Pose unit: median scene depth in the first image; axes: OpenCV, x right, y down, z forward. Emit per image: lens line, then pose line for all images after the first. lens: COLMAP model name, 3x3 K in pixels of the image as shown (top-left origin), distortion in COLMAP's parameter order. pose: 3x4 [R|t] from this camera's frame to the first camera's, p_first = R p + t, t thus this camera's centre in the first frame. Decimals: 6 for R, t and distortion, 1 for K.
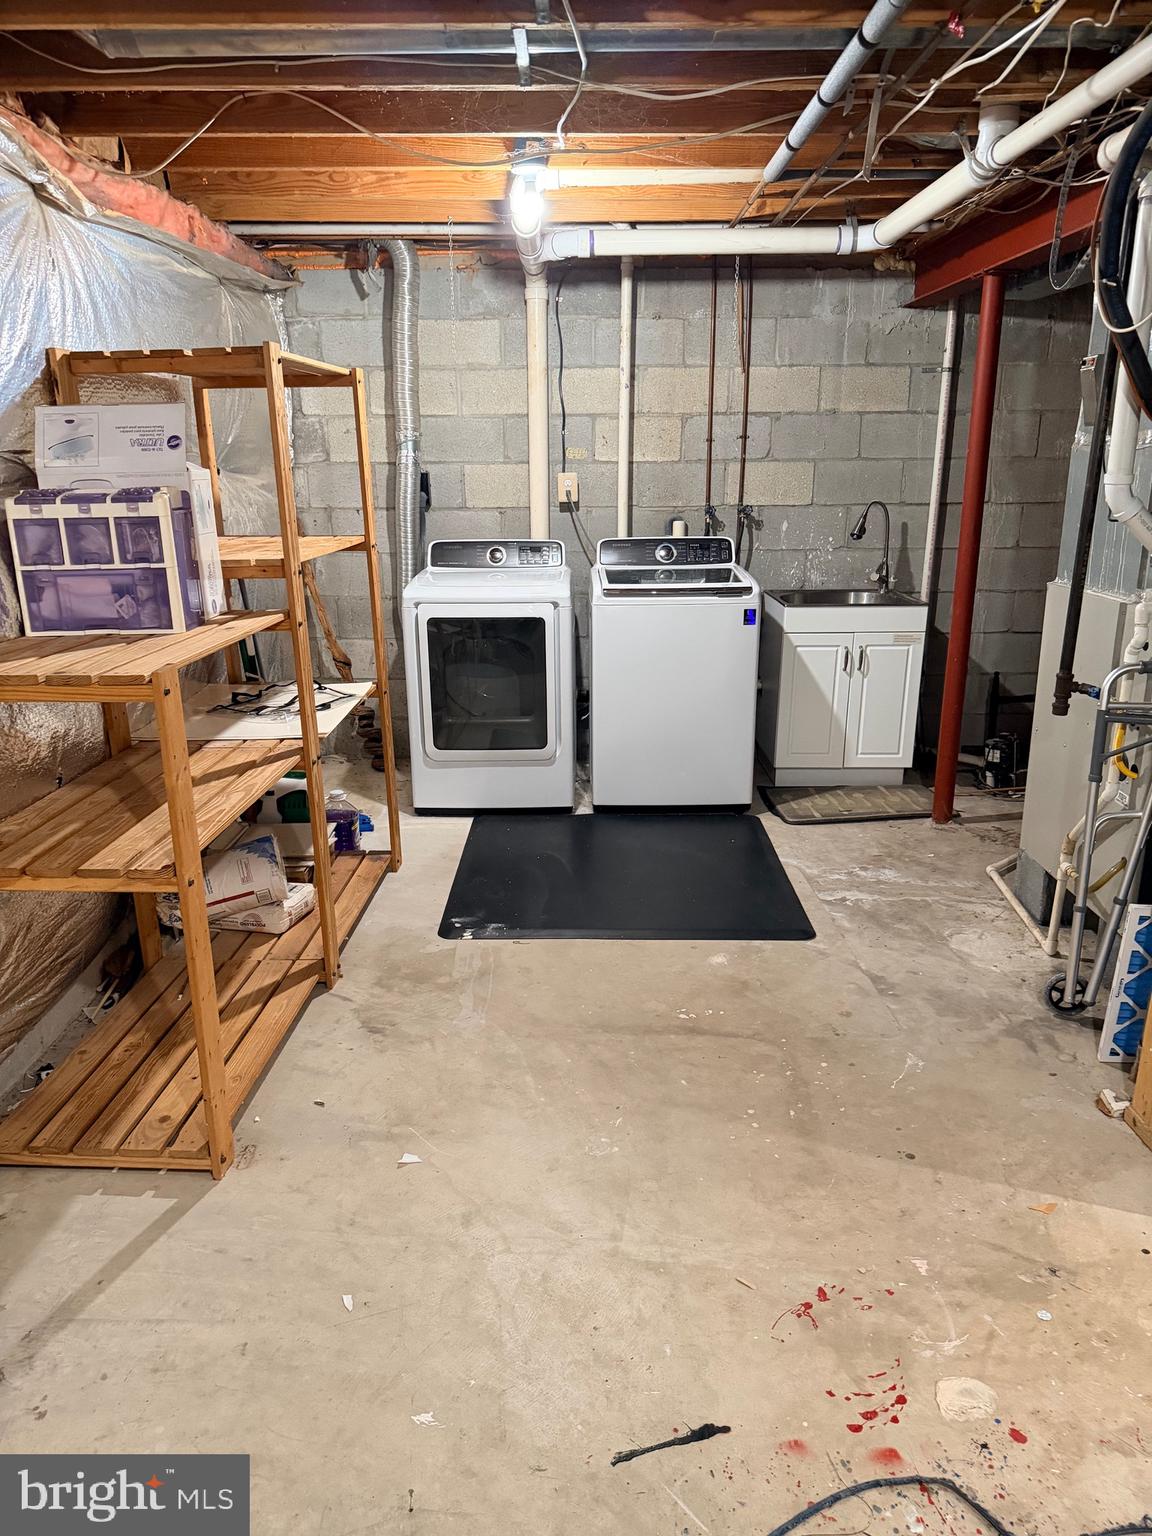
lens RADIAL K [[1090.1, 0, 572.3], [0, 1090.1, 772.7], [0, 0, 1]] dist [0.056082, -0.076983]
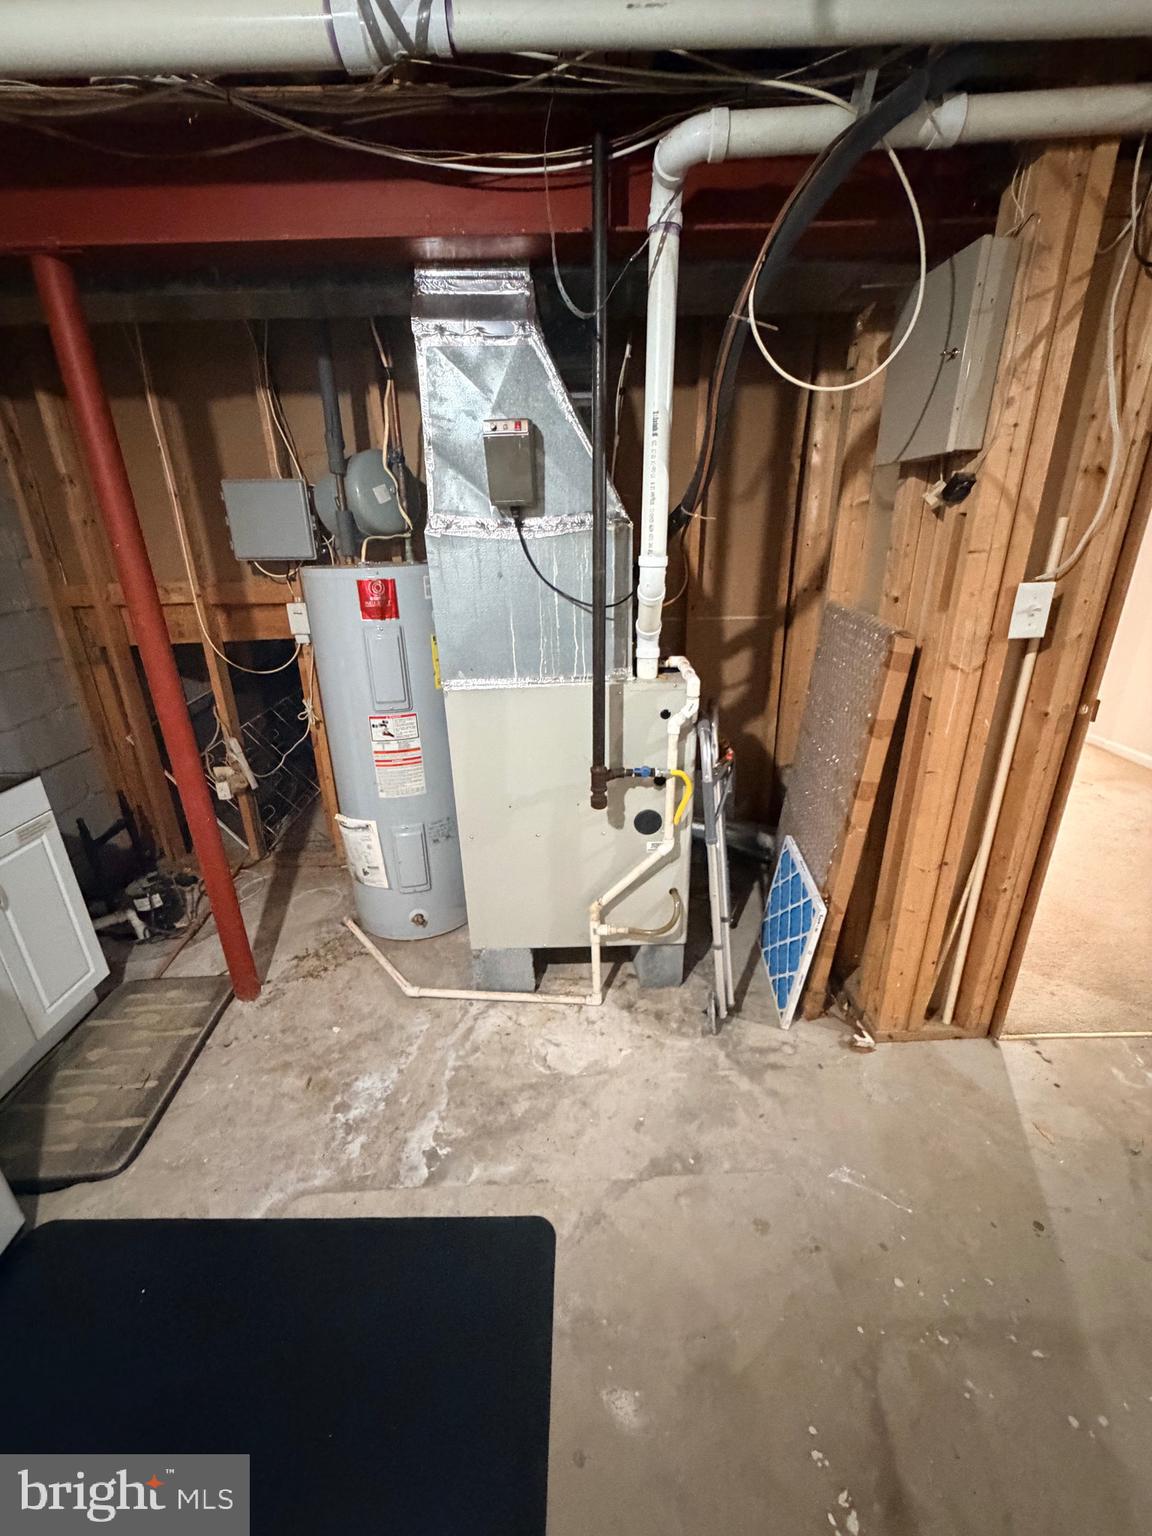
lens RADIAL K [[620.0, 0, 576.8], [0, 620.0, 766.8], [0, 0, 1]] dist [0.001512, 0.000383]
pose [[0.003221, -0.357077, 0.934069, -0.050866], [0.308645, 0.888825, 0.338716, -0.228574], [-0.951172, 0.287205, 0.113073, 0.775715]]
